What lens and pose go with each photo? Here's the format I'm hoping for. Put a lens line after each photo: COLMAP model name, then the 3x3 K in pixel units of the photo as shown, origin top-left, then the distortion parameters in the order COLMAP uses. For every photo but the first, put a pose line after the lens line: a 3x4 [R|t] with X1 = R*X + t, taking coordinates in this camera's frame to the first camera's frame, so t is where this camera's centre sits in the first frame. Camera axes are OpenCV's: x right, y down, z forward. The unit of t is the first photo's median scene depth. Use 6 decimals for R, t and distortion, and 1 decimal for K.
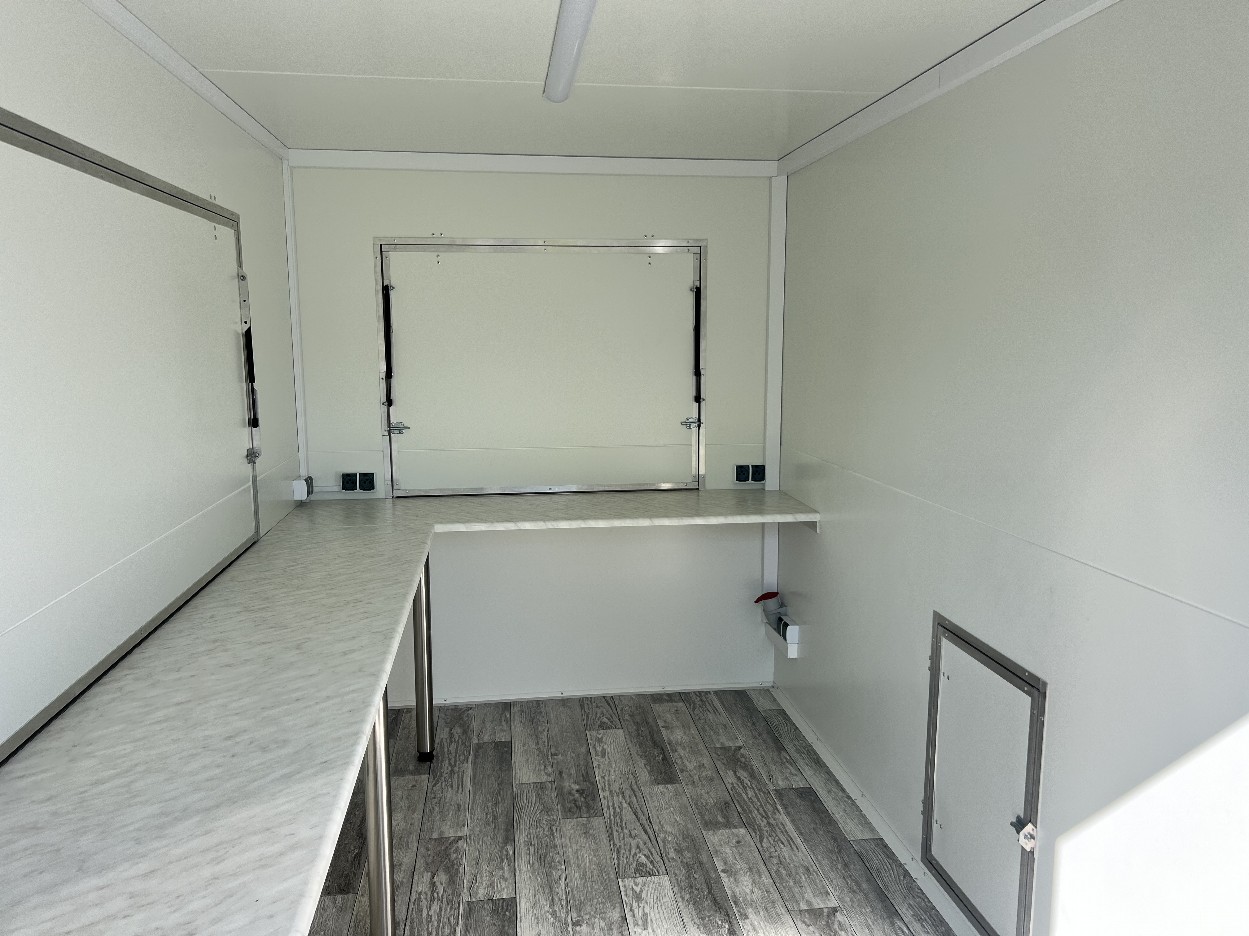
lens RADIAL K [[944.4, 0, 627.0], [0, 944.4, 468.6], [0, 0, 1]] dist [-0.008020, -0.009939]
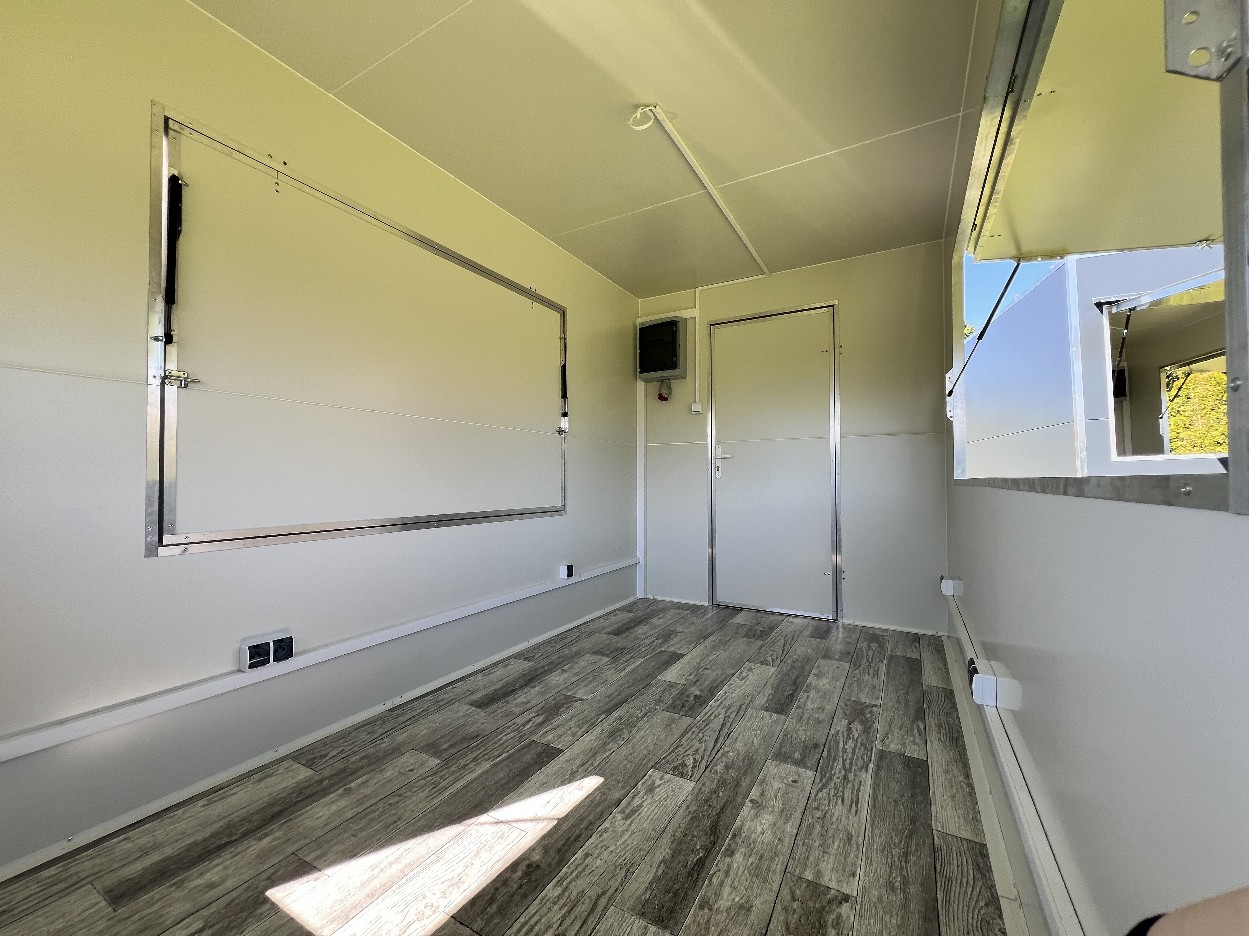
lens RADIAL K [[502.1, 0, 624.7], [0, 502.1, 470.9], [0, 0, 1]] dist [-0.002448, -0.000403]
pose [[0.795619, -0.009451, -0.605723, 0.254713], [-0.088339, 0.987380, -0.131439, 0.151143], [0.599321, 0.158084, 0.784744, 0.402434]]
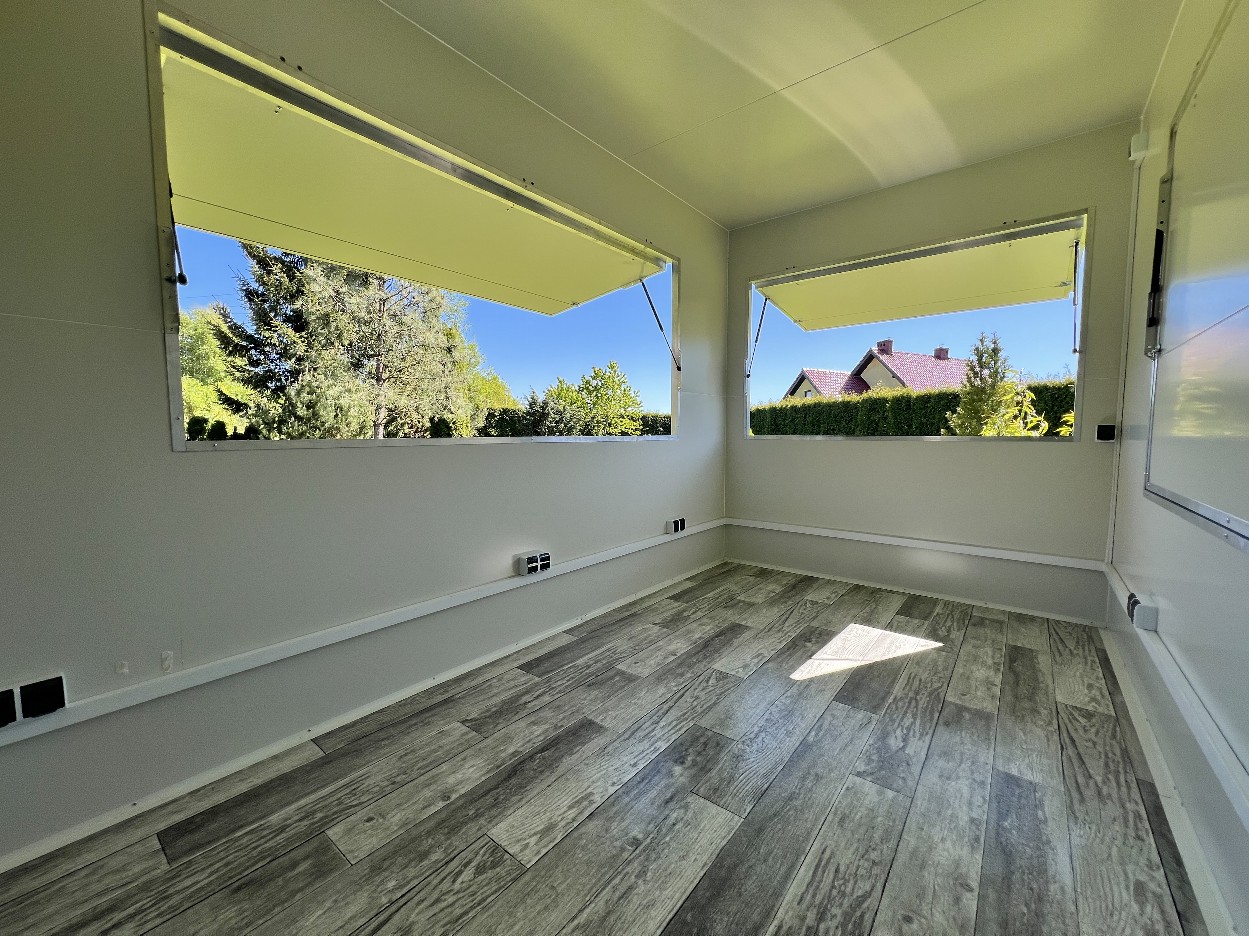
lens RADIAL K [[506.4, 0, 630.9], [0, 506.4, 471.3], [0, 0, 1]] dist [-0.000214, 0.000185]
pose [[-0.698129, -0.051176, 0.714141, -0.306567], [0.107422, 0.978665, 0.175145, 0.023159], [-0.707868, 0.198988, -0.677736, 1.245425]]
